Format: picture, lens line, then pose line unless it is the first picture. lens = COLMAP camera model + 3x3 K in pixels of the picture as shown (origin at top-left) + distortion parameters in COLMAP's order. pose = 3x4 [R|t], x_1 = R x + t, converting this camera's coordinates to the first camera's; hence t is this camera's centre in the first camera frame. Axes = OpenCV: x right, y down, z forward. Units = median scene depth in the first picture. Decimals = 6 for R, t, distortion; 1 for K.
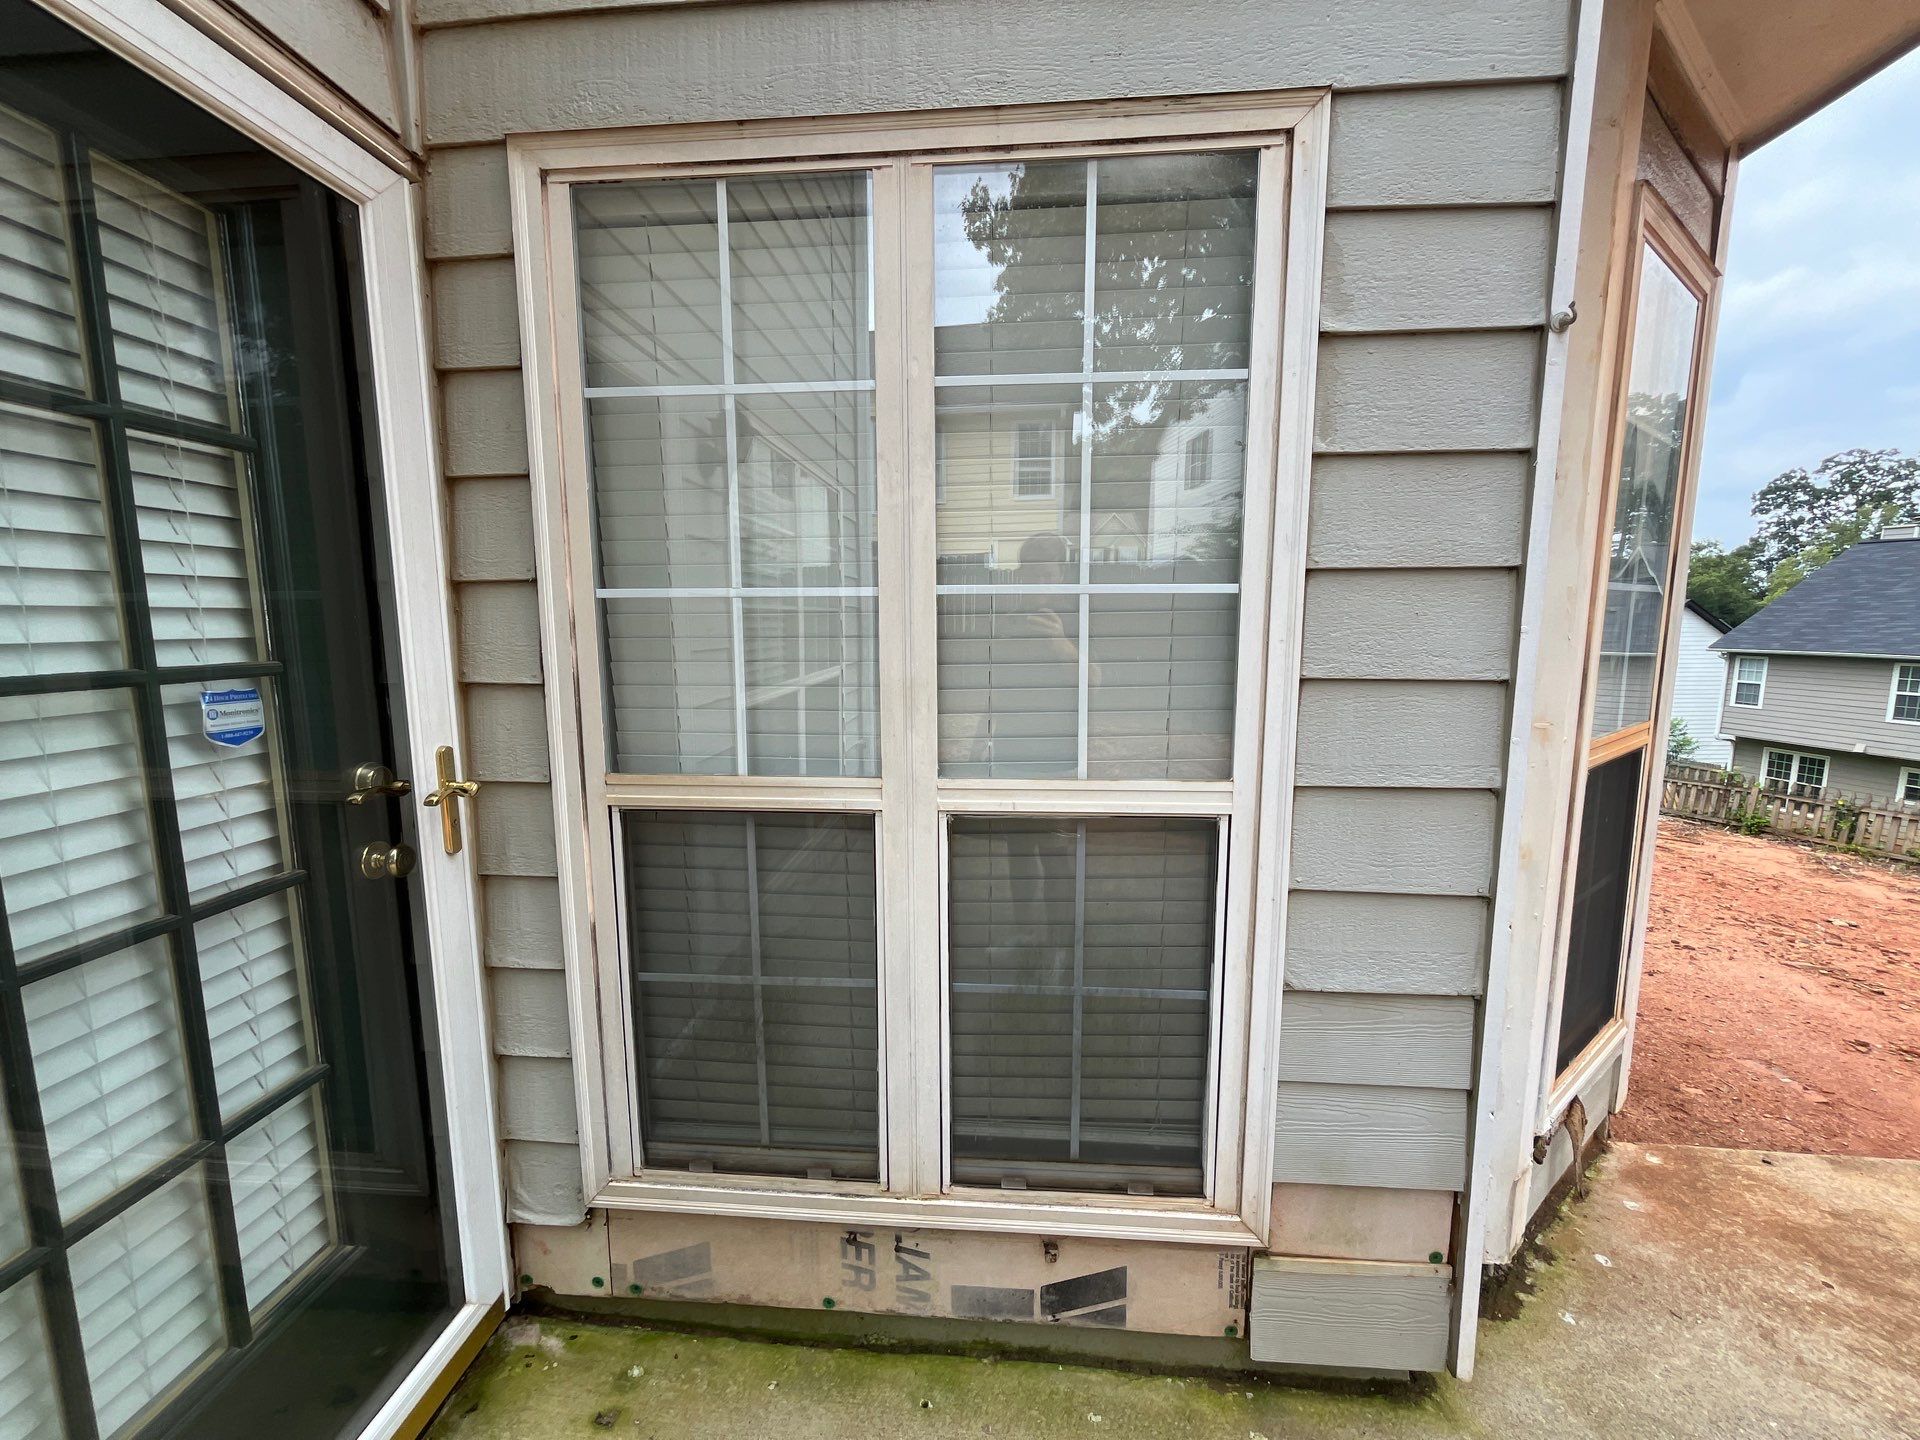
lens RADIAL K [[770.6, 0, 950.2], [0, 770.6, 725.8], [0, 0, 1]] dist [0.000905, -0.004175]
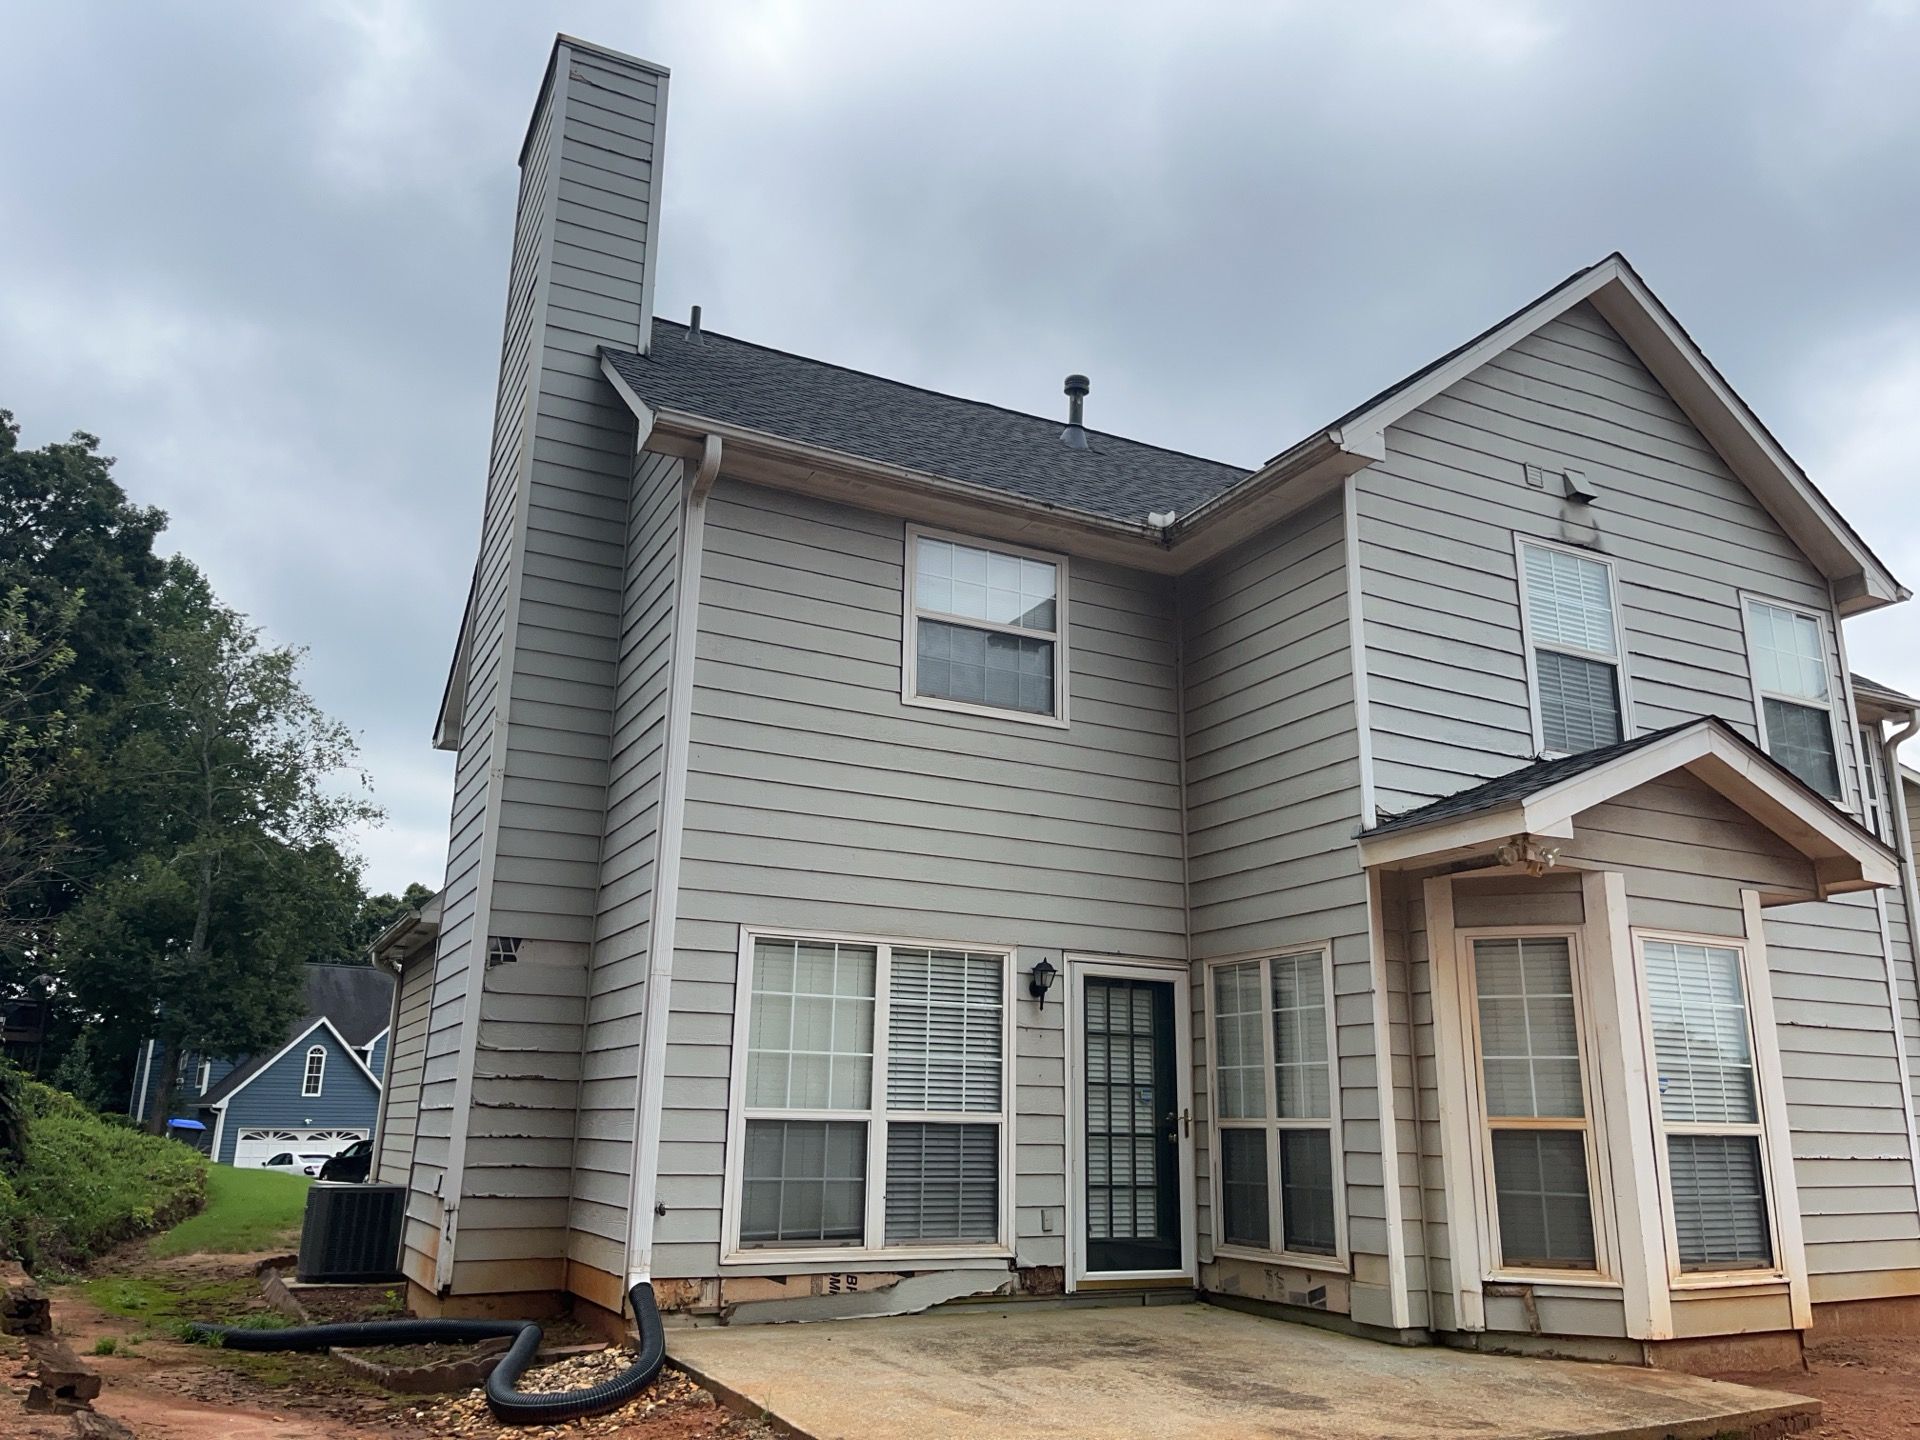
lens RADIAL K [[1432.5, 0, 963.0], [0, 1432.5, 722.9], [0, 0, 1]] dist [0.045087, -0.065832]
pose [[0.532296, -0.217685, -0.818092, 4.826006], [-0.129772, 0.933970, -0.332956, 0.728806], [0.836552, 0.283397, 0.468899, -3.686823]]
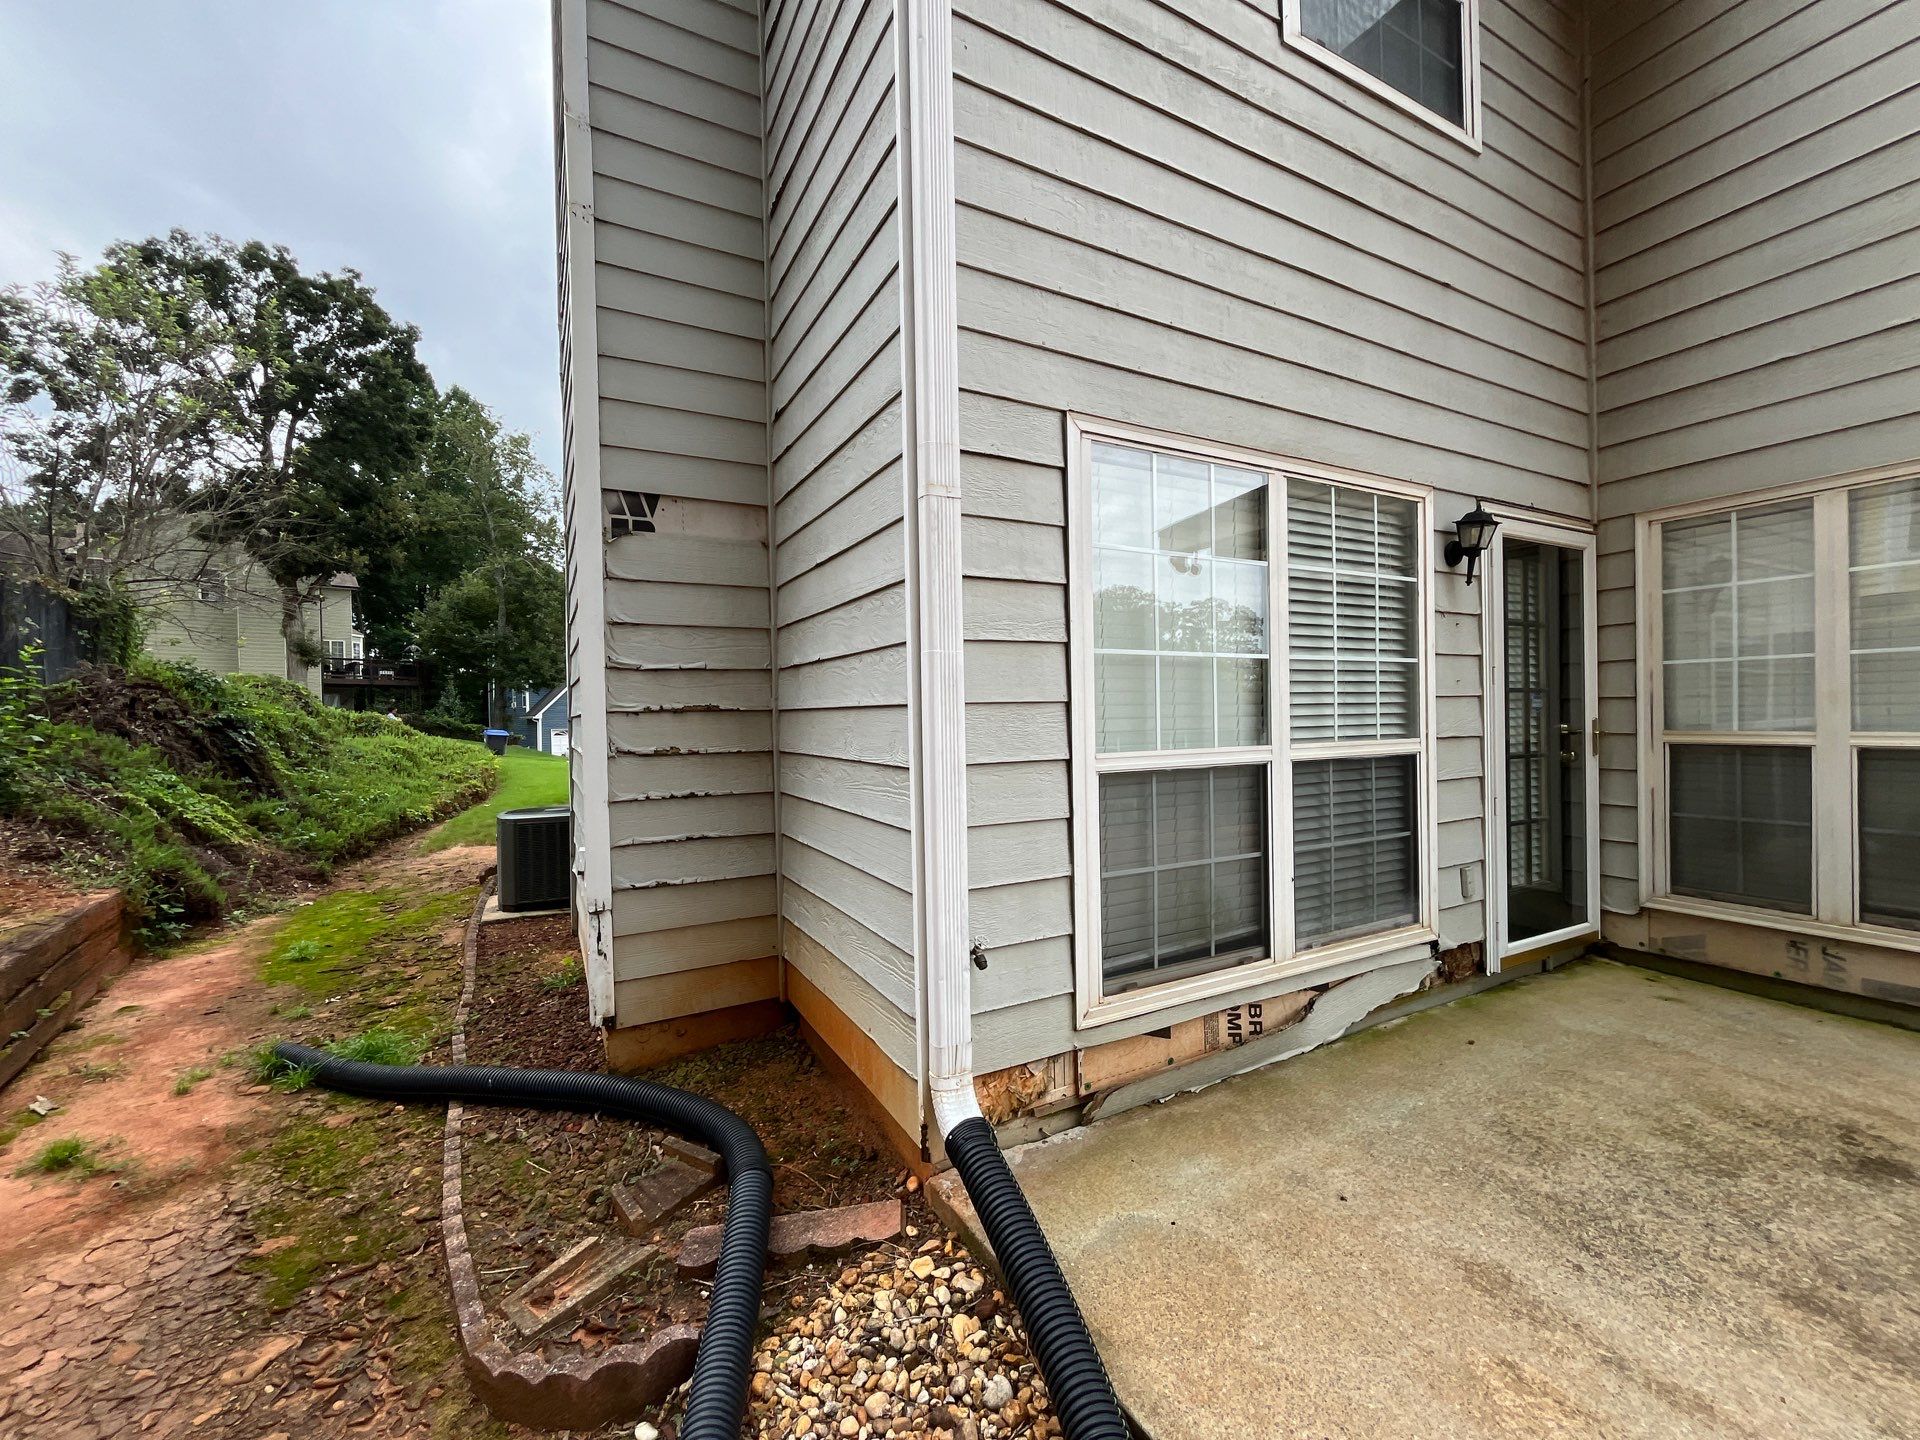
lens RADIAL K [[780.0, 0, 952.7], [0, 780.0, 720.0], [0, 0, 1]] dist [-0.000276, 0.000092]
pose [[0.541032, 0.000938, -0.841001, 0.475334], [-0.095845, 0.993553, -0.060551, 0.414281], [0.835523, 0.113366, 0.537634, -2.430041]]
